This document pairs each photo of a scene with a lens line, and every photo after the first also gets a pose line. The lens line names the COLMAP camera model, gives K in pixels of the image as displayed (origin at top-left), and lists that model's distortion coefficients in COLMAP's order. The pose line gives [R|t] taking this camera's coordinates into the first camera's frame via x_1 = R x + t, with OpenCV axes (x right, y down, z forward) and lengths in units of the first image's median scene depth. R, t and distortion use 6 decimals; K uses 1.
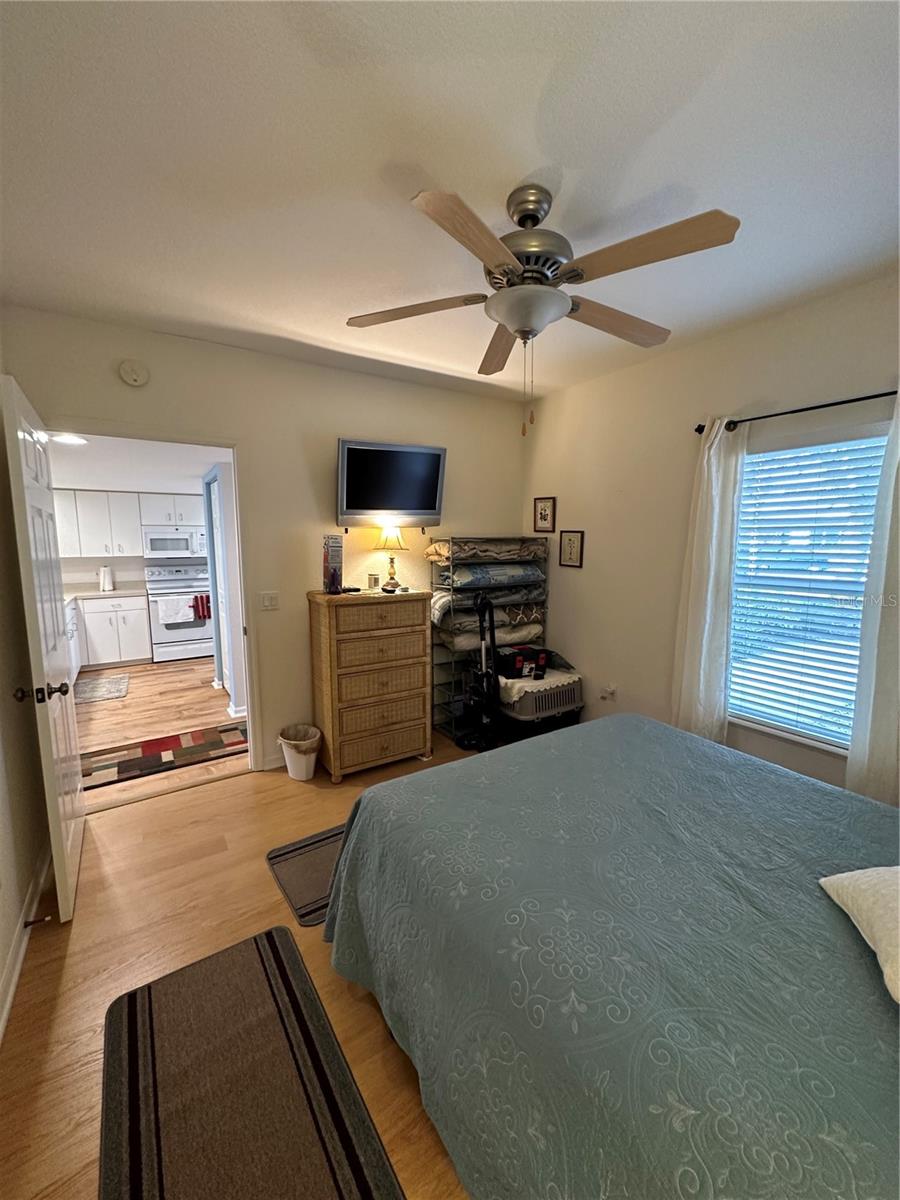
lens RADIAL K [[477.8, 0, 449.1], [0, 477.8, 601.9], [0, 0, 1]] dist [-0.000267, -0.000002]
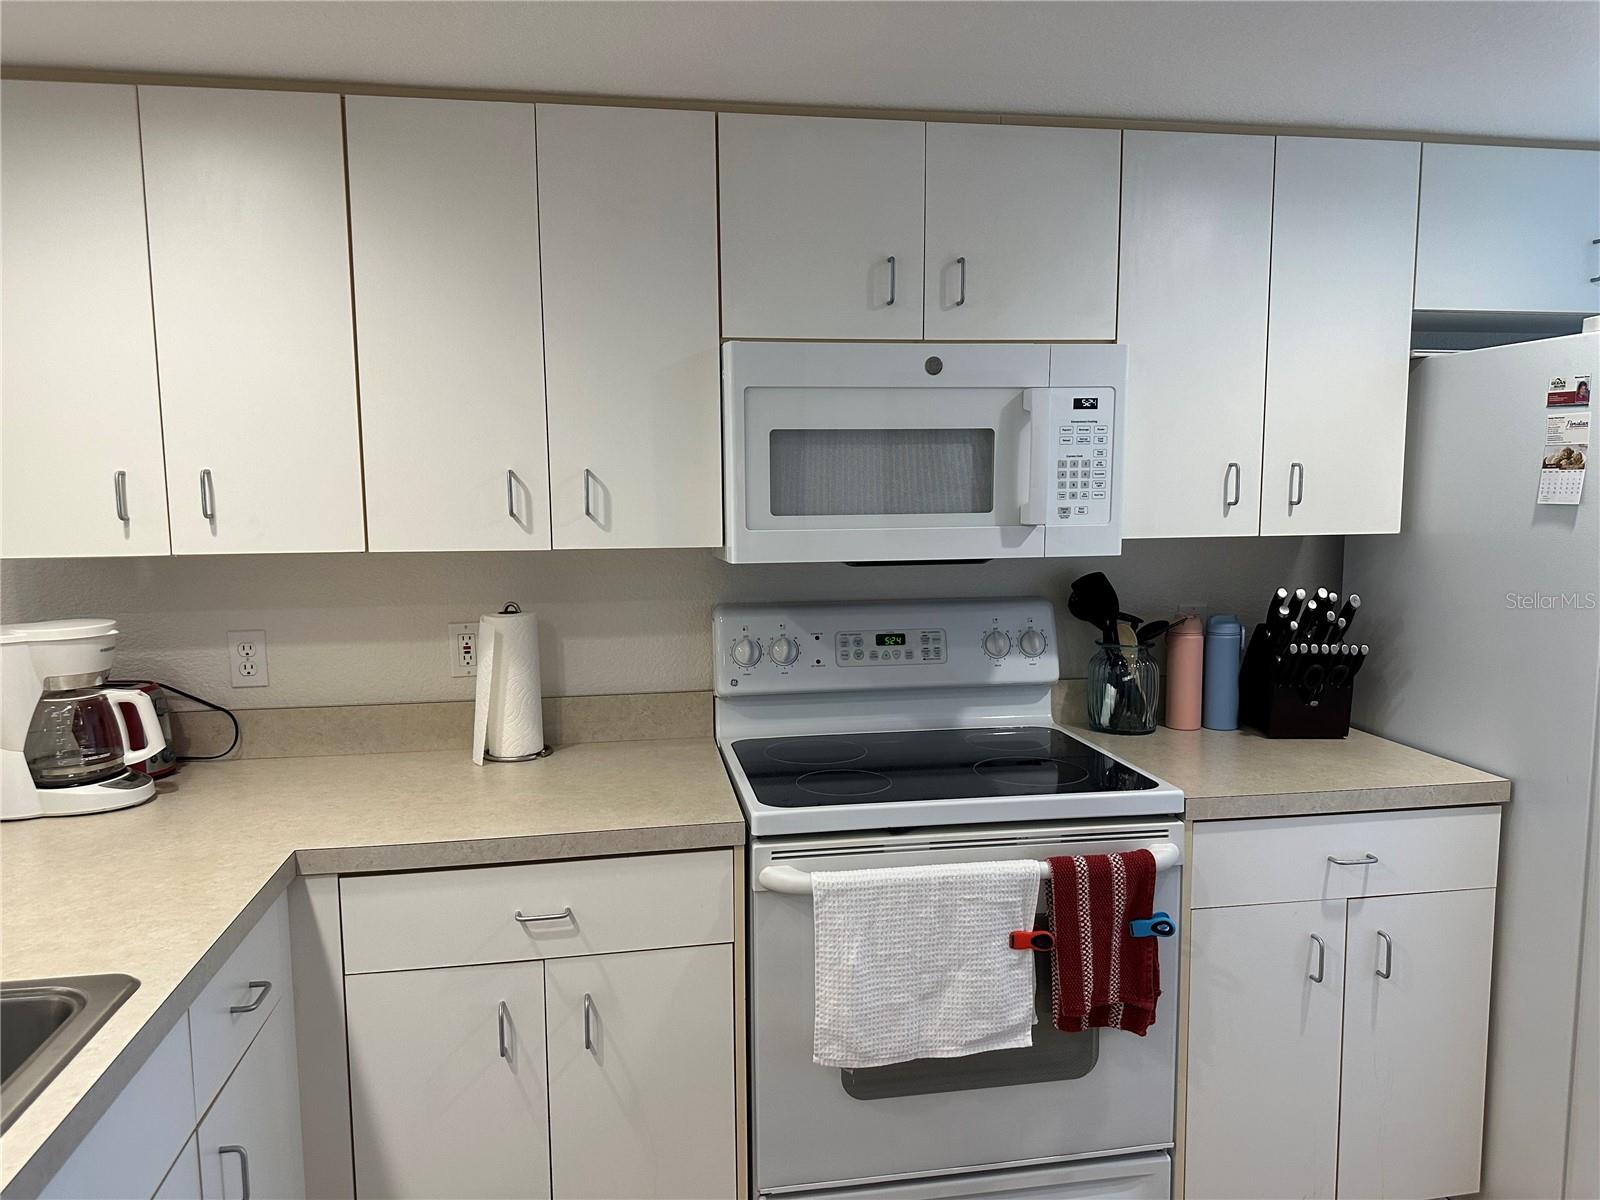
lens RADIAL K [[1131.1, 0, 799.4], [0, 1131.1, 601.0], [0, 0, 1]] dist [0.003265, -0.001074]
pose [[0.917493, 0.046574, -0.395015, -0.476391], [-0.052368, 0.998620, -0.003893, -0.078836], [0.394288, 0.024258, 0.918667, 0.684188]]
